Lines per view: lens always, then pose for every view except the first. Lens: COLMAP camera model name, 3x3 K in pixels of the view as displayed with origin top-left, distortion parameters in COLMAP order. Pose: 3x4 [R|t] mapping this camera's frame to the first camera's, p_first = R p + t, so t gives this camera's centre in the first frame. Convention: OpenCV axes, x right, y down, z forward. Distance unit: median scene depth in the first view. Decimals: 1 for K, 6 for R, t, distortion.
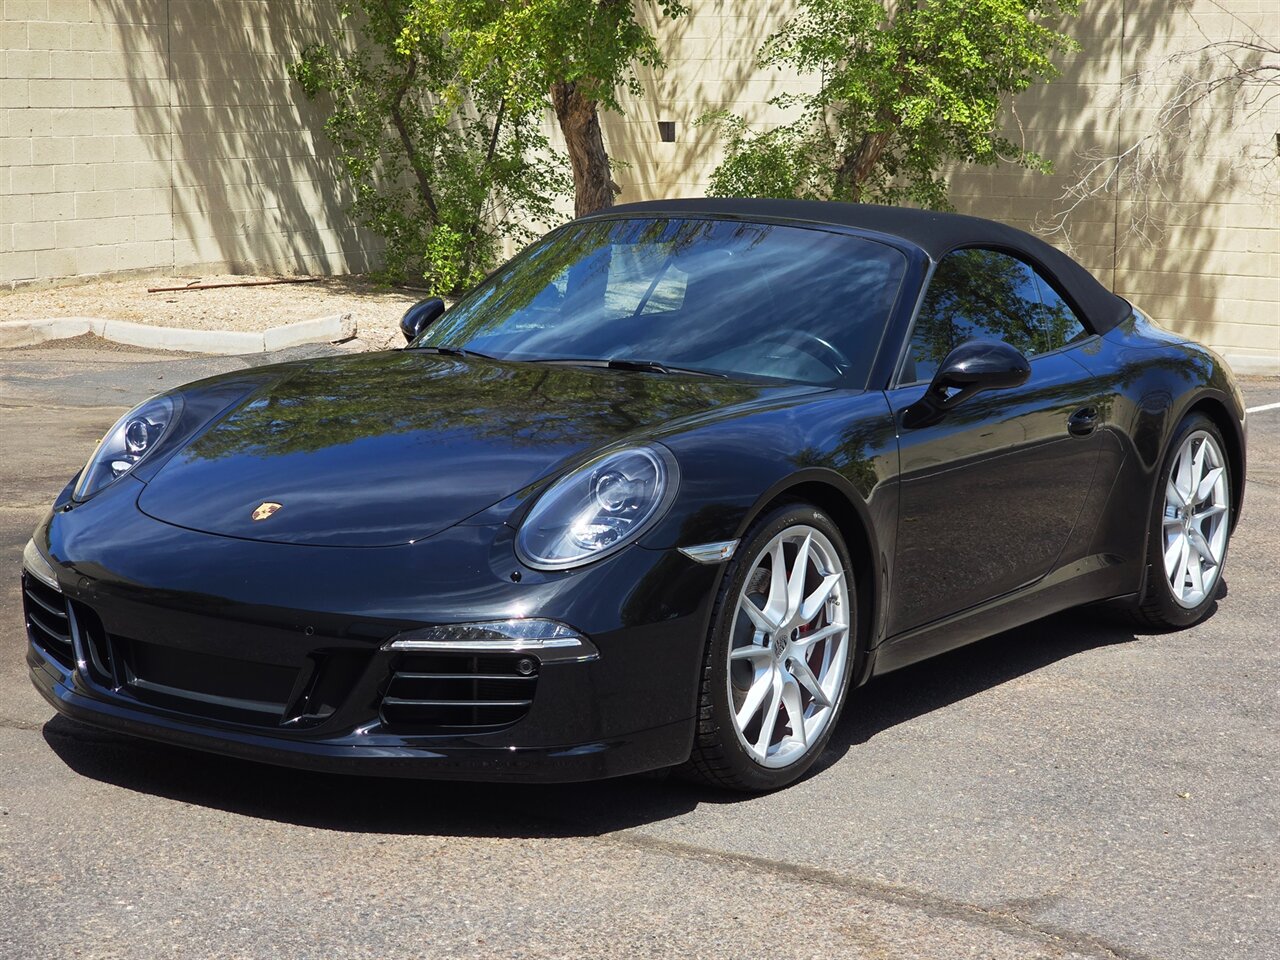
lens RADIAL K [[2489.1, 0, 640.0], [0, 2489.1, 480.0], [0, 0, 1]] dist [0.021530, 0.118737]
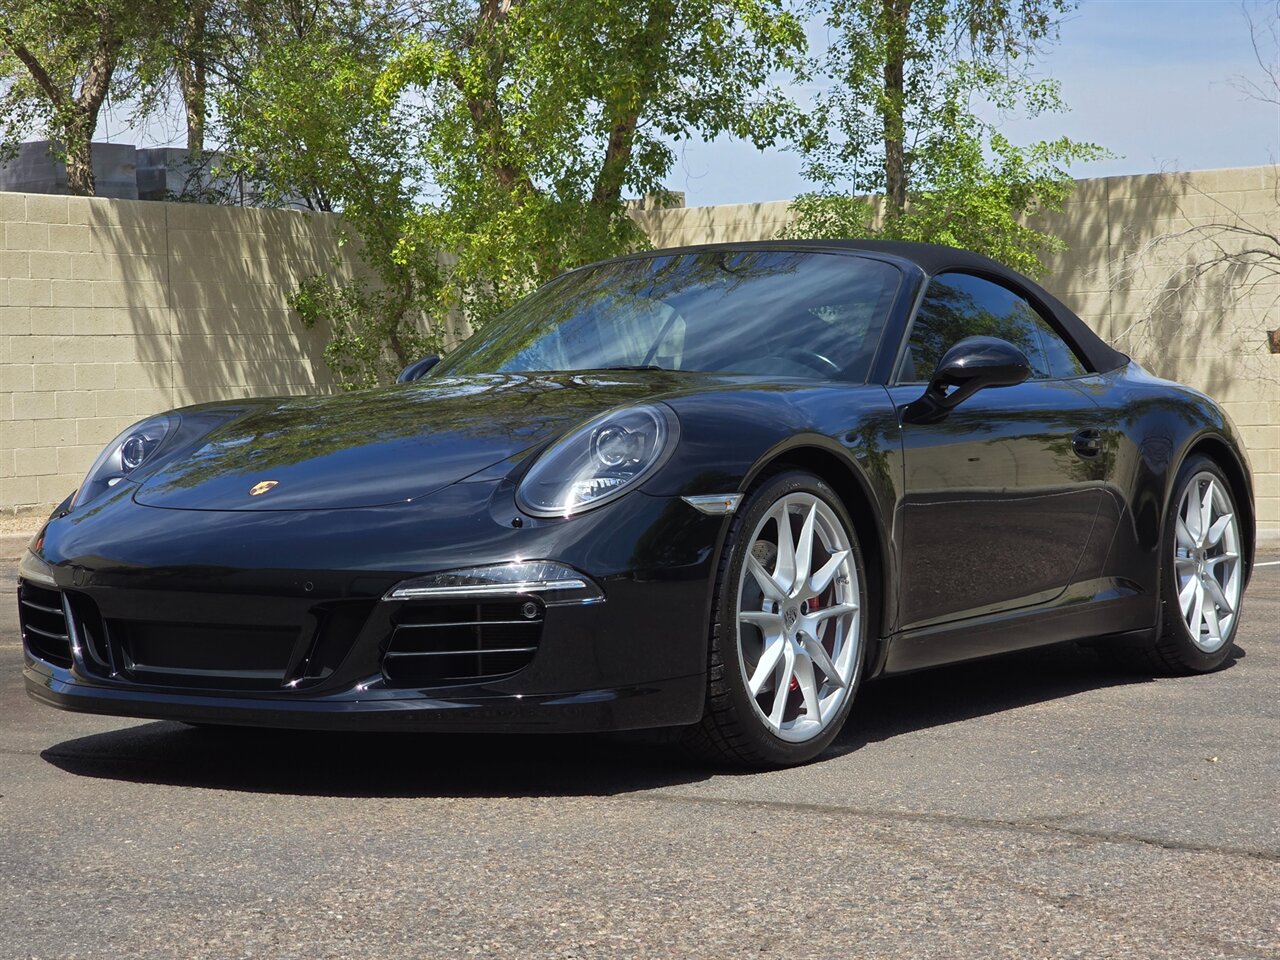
lens RADIAL K [[2489.1, 0, 640.0], [0, 2489.1, 480.0], [0, 0, 1]] dist [0.021530, 0.118737]
pose [[0.999316, -0.036987, -0.000283, -0.000444], [0.036665, 0.991582, -0.124183, 0.119947], [0.004874, 0.124087, 0.992259, 0.018437]]
